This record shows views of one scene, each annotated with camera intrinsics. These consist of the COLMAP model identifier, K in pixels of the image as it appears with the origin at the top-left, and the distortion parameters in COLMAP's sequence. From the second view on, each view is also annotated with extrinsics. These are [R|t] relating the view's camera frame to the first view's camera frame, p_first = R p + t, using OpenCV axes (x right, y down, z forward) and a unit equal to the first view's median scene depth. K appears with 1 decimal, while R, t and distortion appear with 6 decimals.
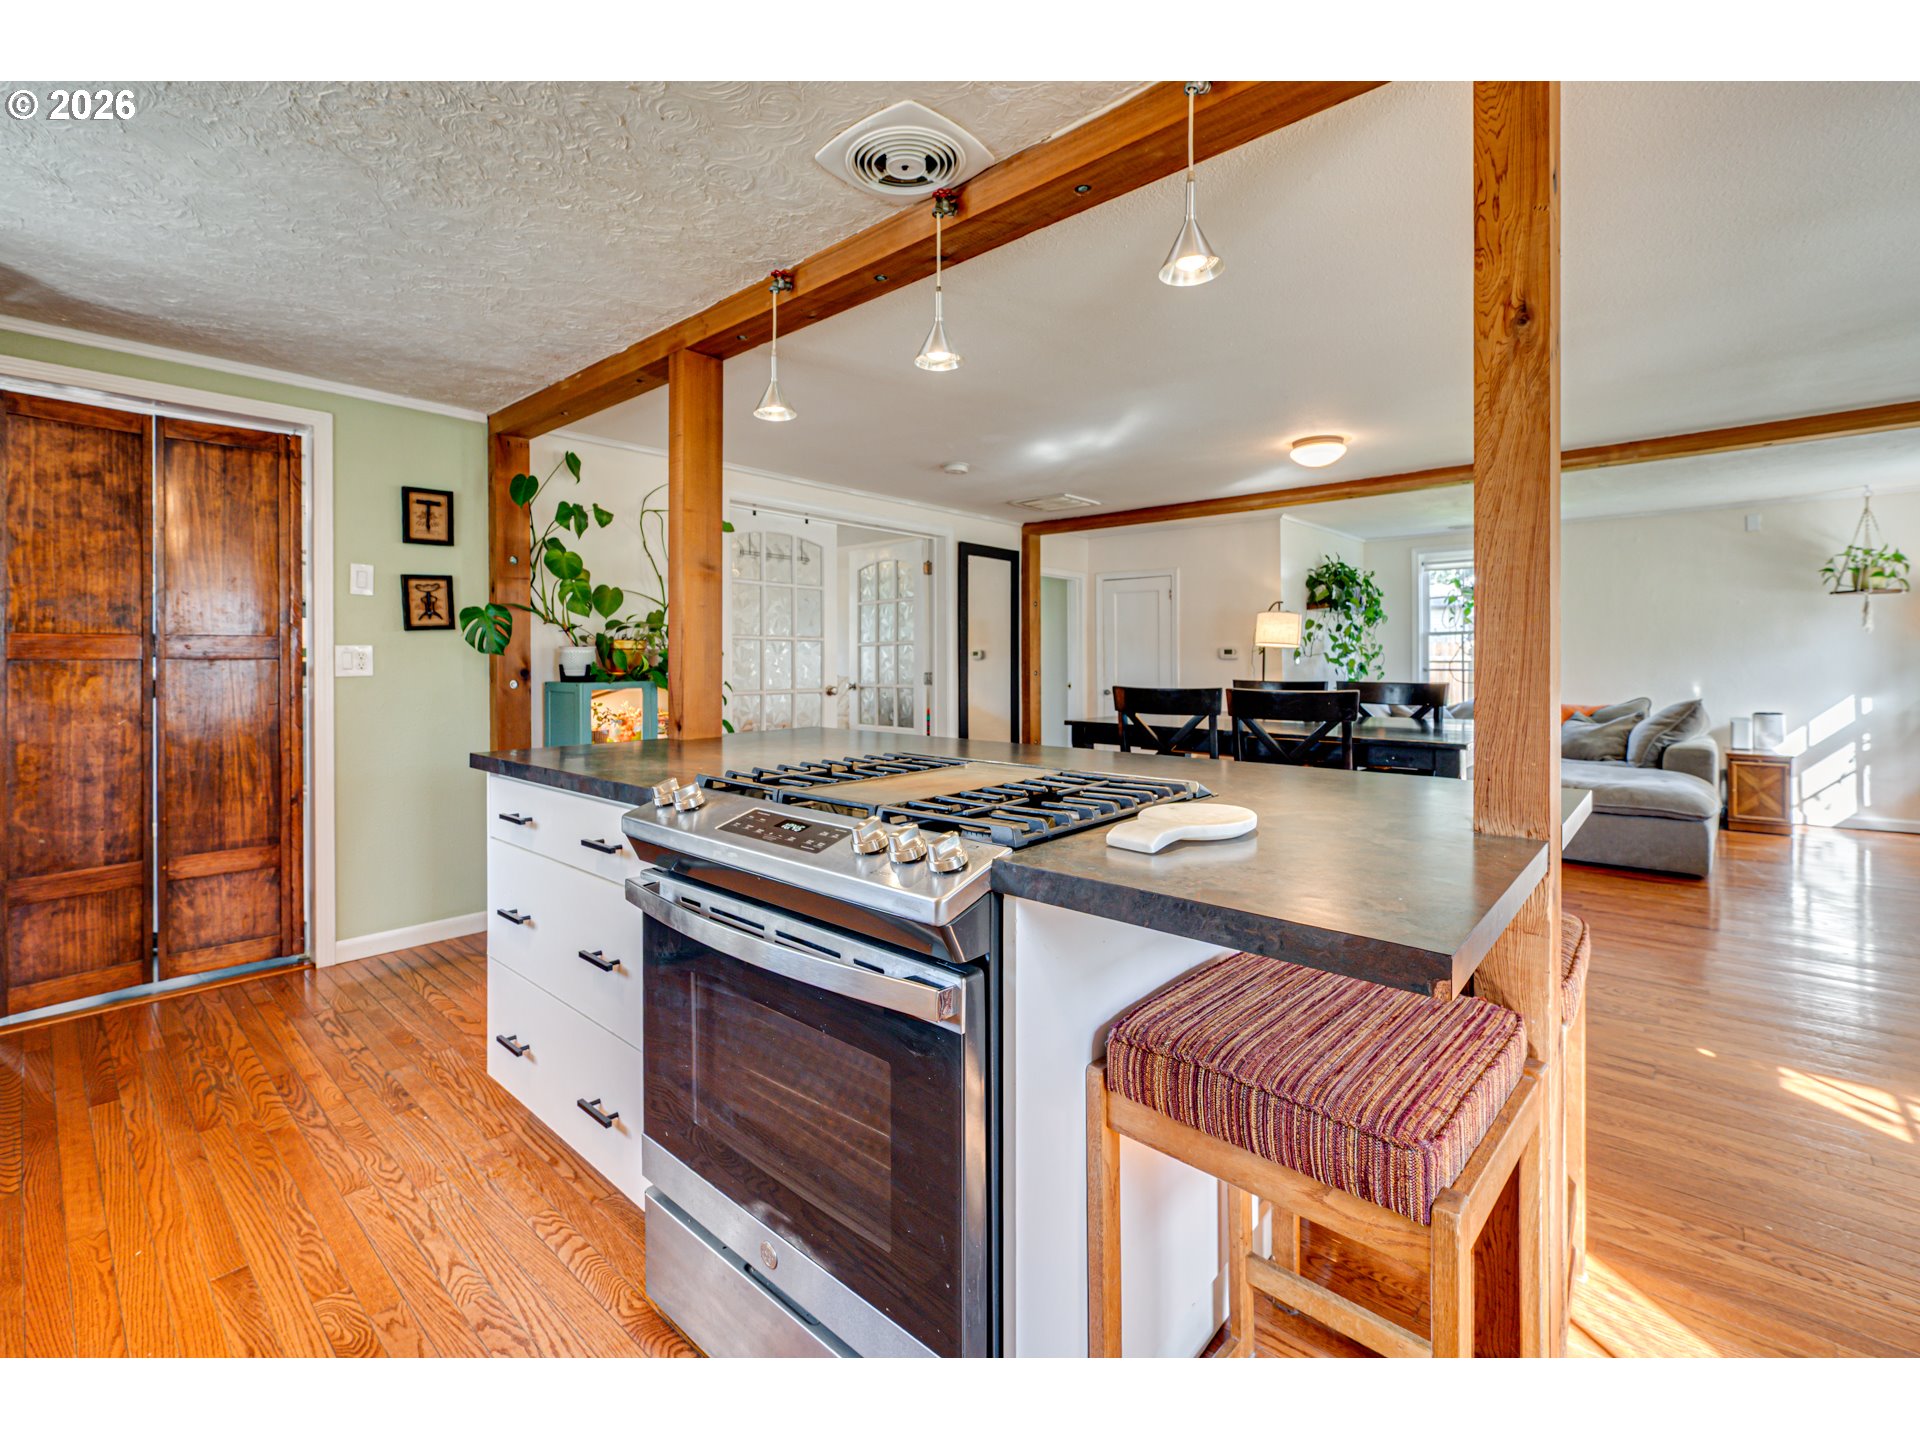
lens RADIAL K [[785.5, 0, 963.7], [0, 785.5, 648.7], [0, 0, 1]] dist [-0.001078, -0.000299]
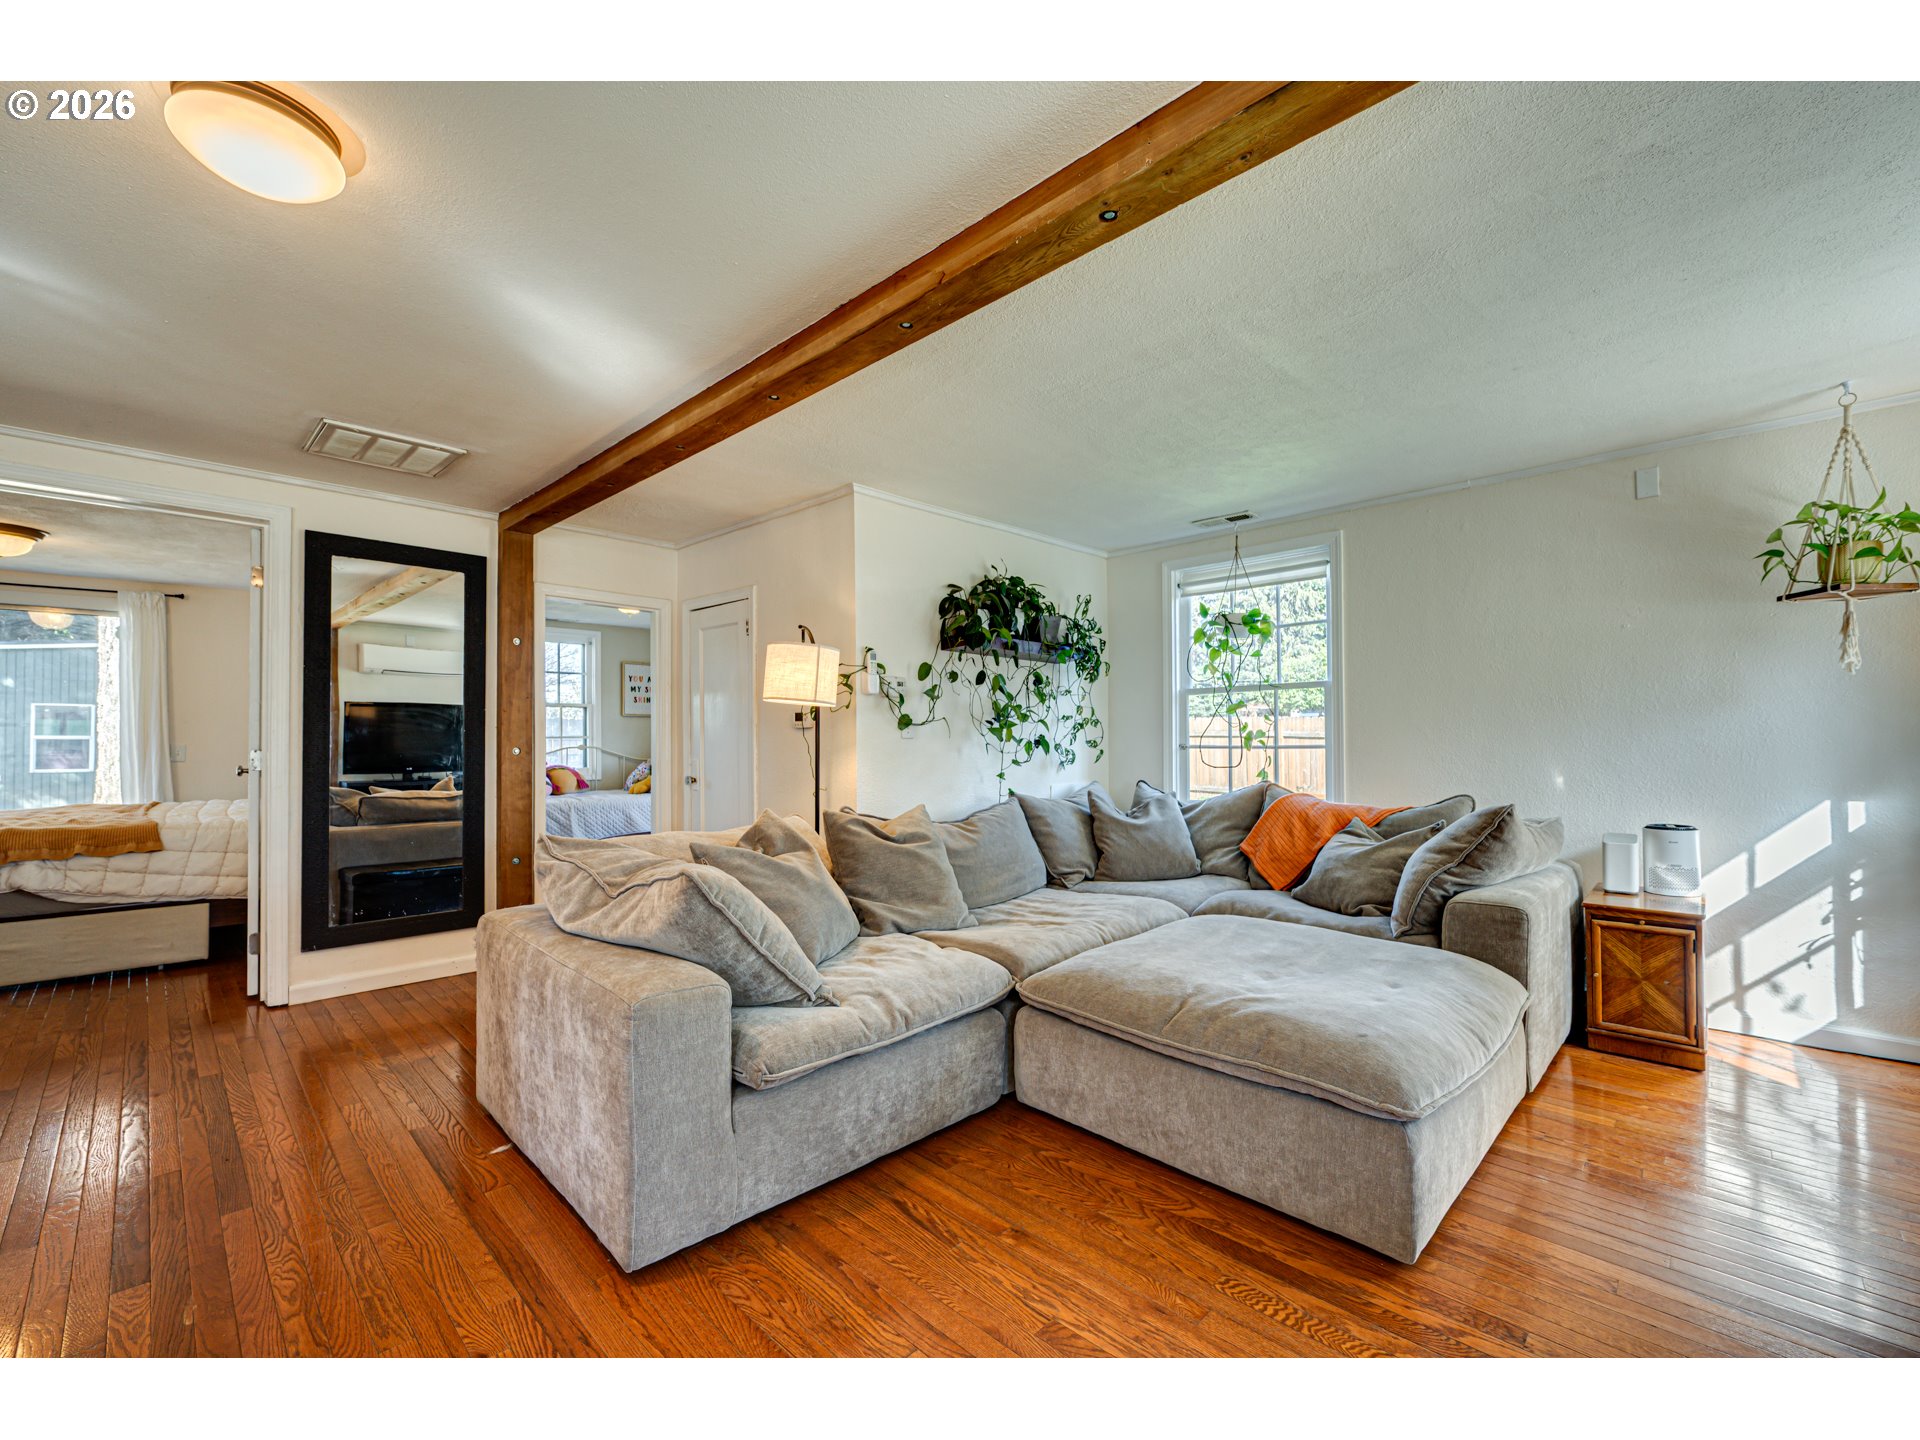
lens RADIAL K [[793.8, 0, 960.0], [0, 793.8, 720.0], [0, 0, 1]] dist [-0.000179, 0.000161]
pose [[0.999635, 0.000870, -0.026996, 0.569689], [-0.001112, 0.999959, -0.008949, 0.014174], [0.026987, 0.008976, 0.999595, 0.454509]]
